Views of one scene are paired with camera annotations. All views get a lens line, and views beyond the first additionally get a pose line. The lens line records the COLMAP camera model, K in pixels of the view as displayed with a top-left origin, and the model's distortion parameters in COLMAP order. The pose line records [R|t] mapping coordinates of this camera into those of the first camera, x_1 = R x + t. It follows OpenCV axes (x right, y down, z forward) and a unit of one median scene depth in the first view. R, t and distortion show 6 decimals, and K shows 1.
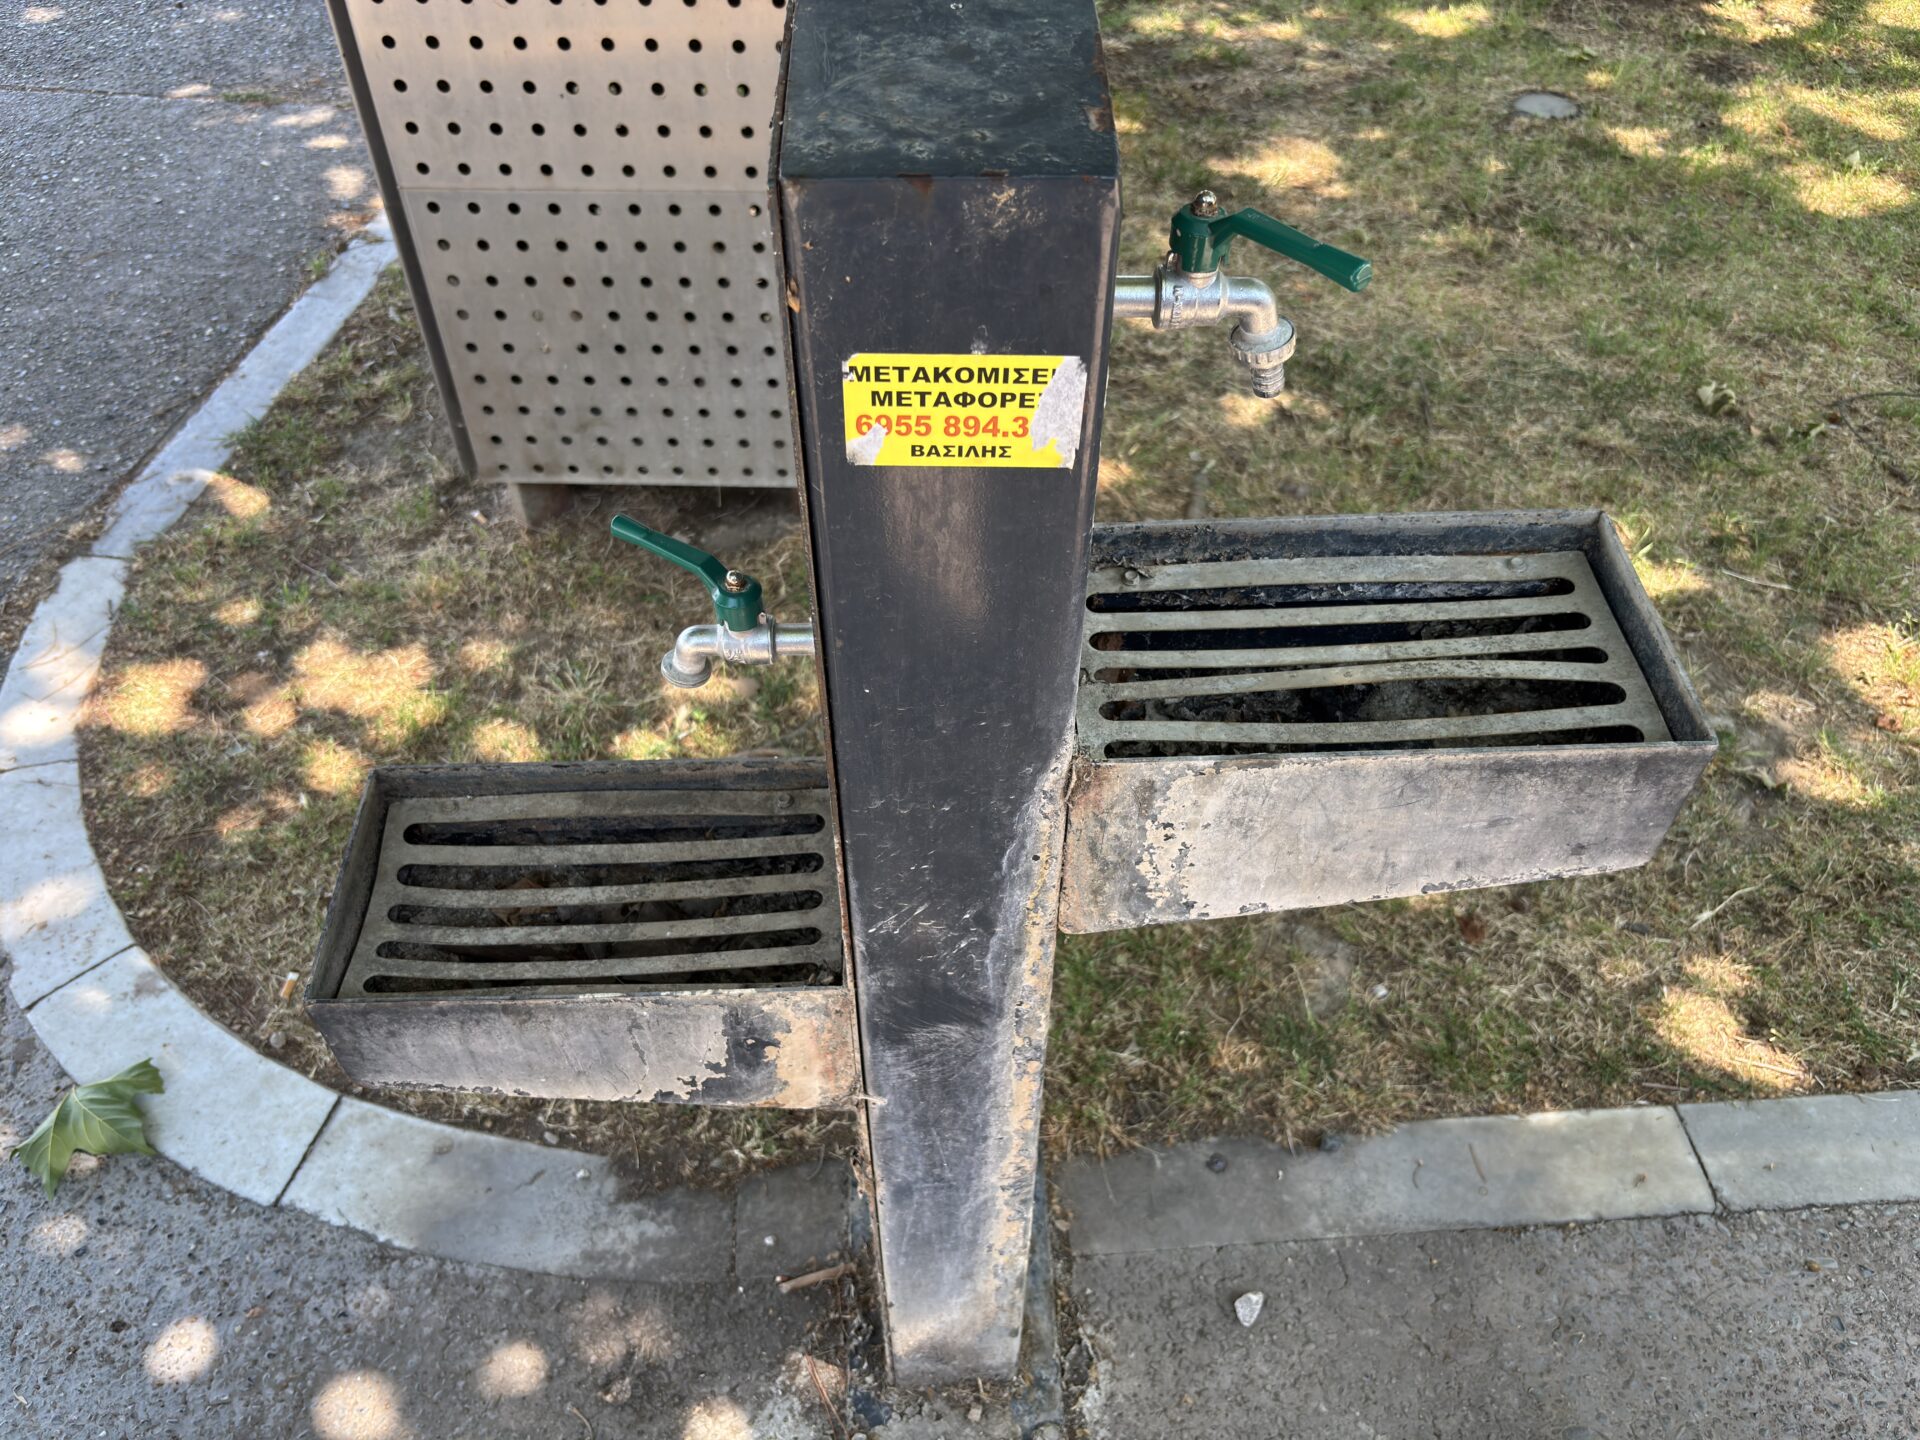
lens RADIAL K [[1475.2, 0, 960.0], [0, 1475.2, 720.0], [0, 0, 1]] dist [0.055241, -0.075980]
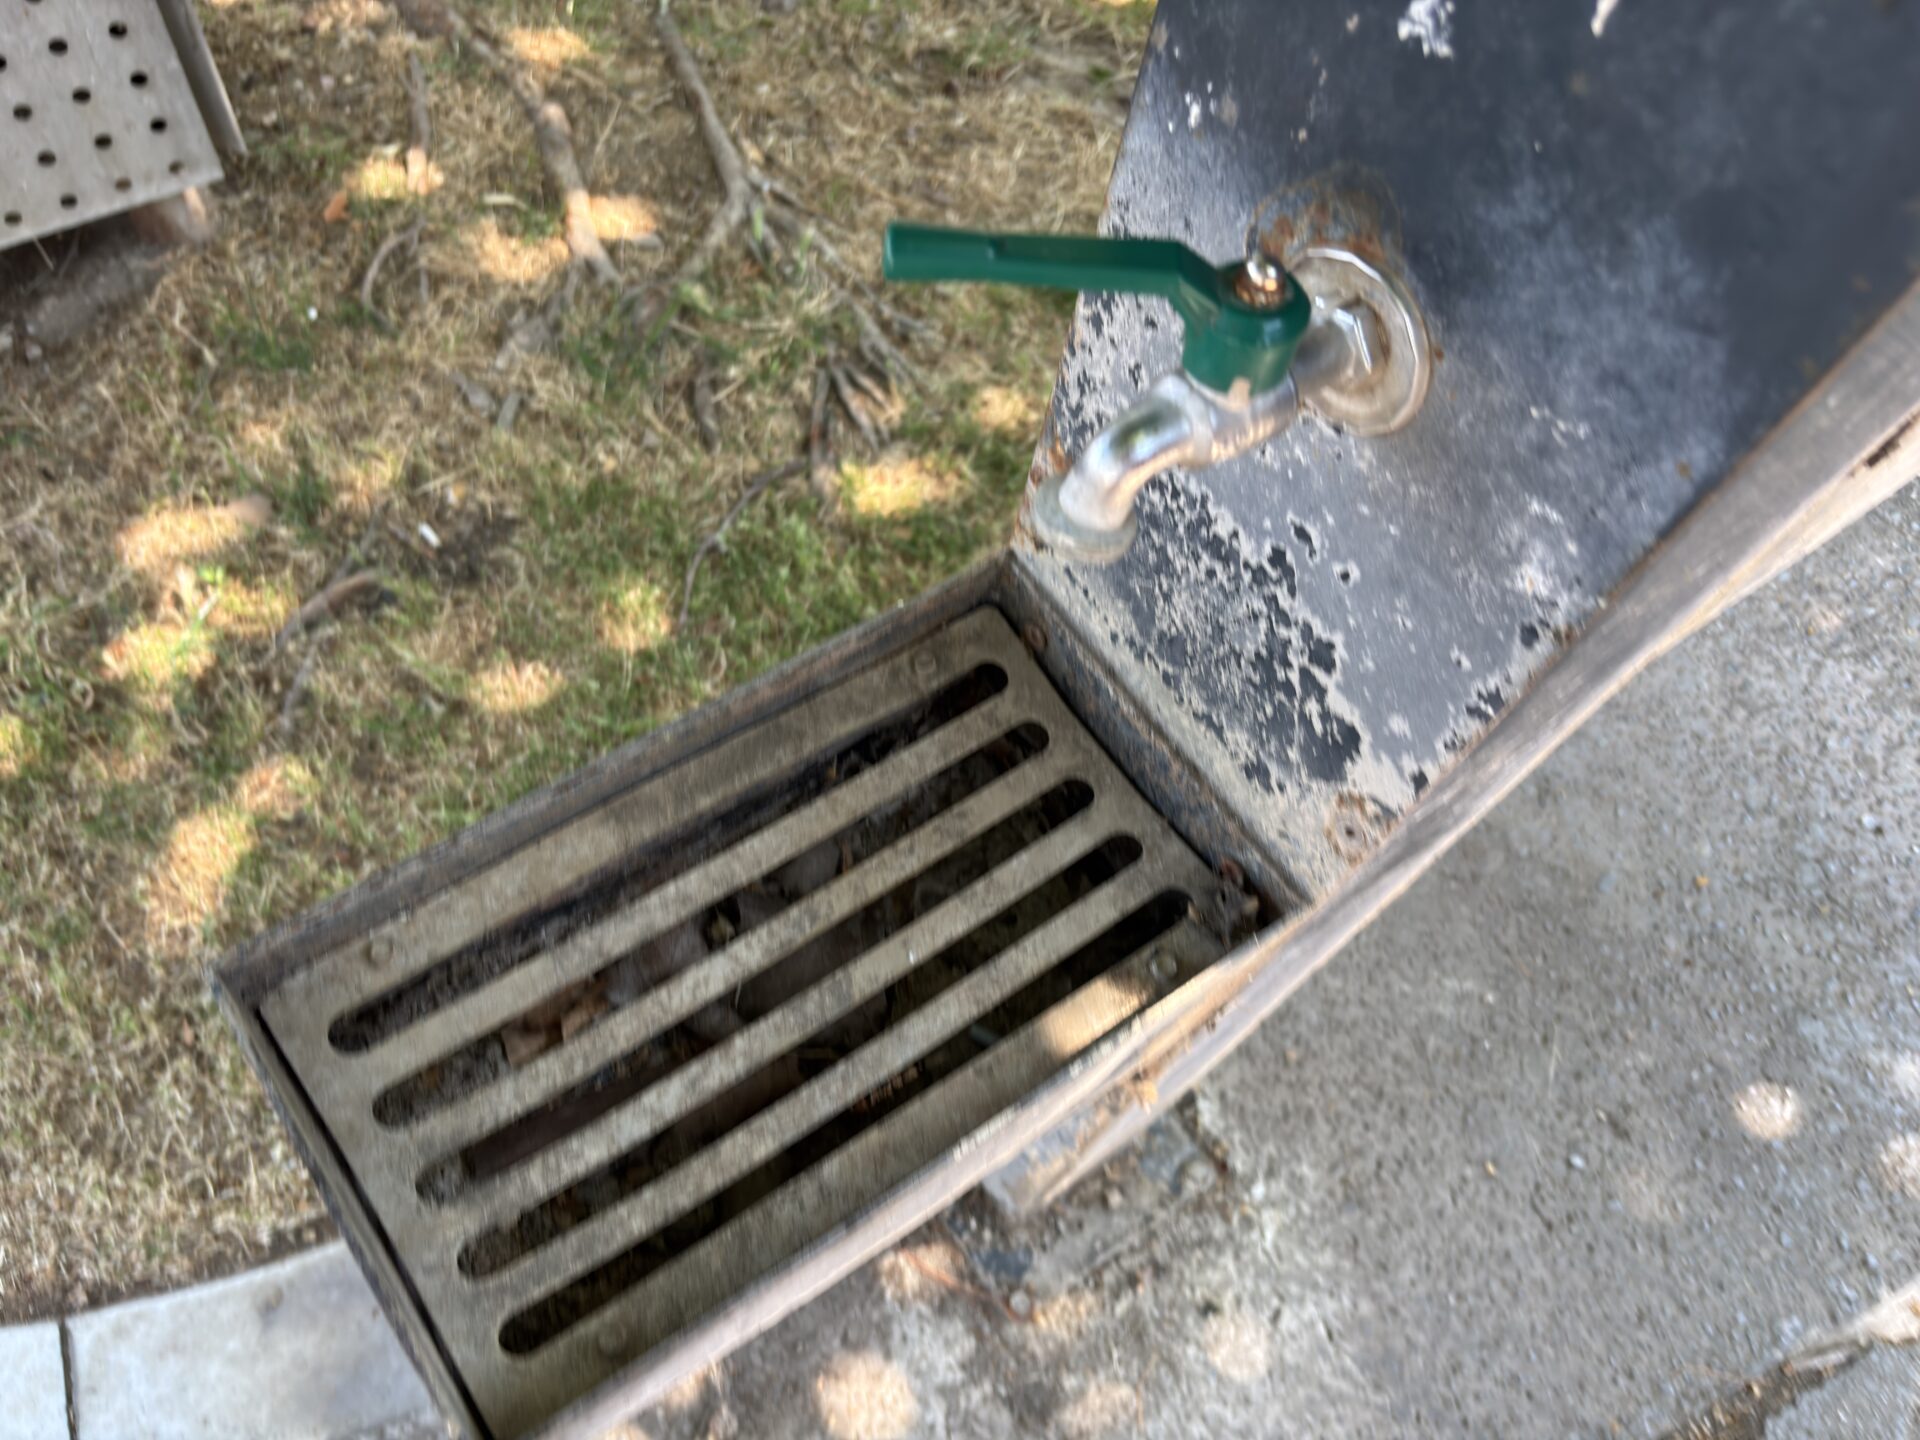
lens RADIAL K [[1475.2, 0, 960.0], [0, 1475.2, 720.0], [0, 0, 1]] dist [0.055241, -0.075980]
pose [[0.828188, -0.441013, 0.345851, -0.177418], [0.331092, 0.882895, 0.332979, -0.066124], [-0.452198, -0.161261, 0.877218, 0.254855]]
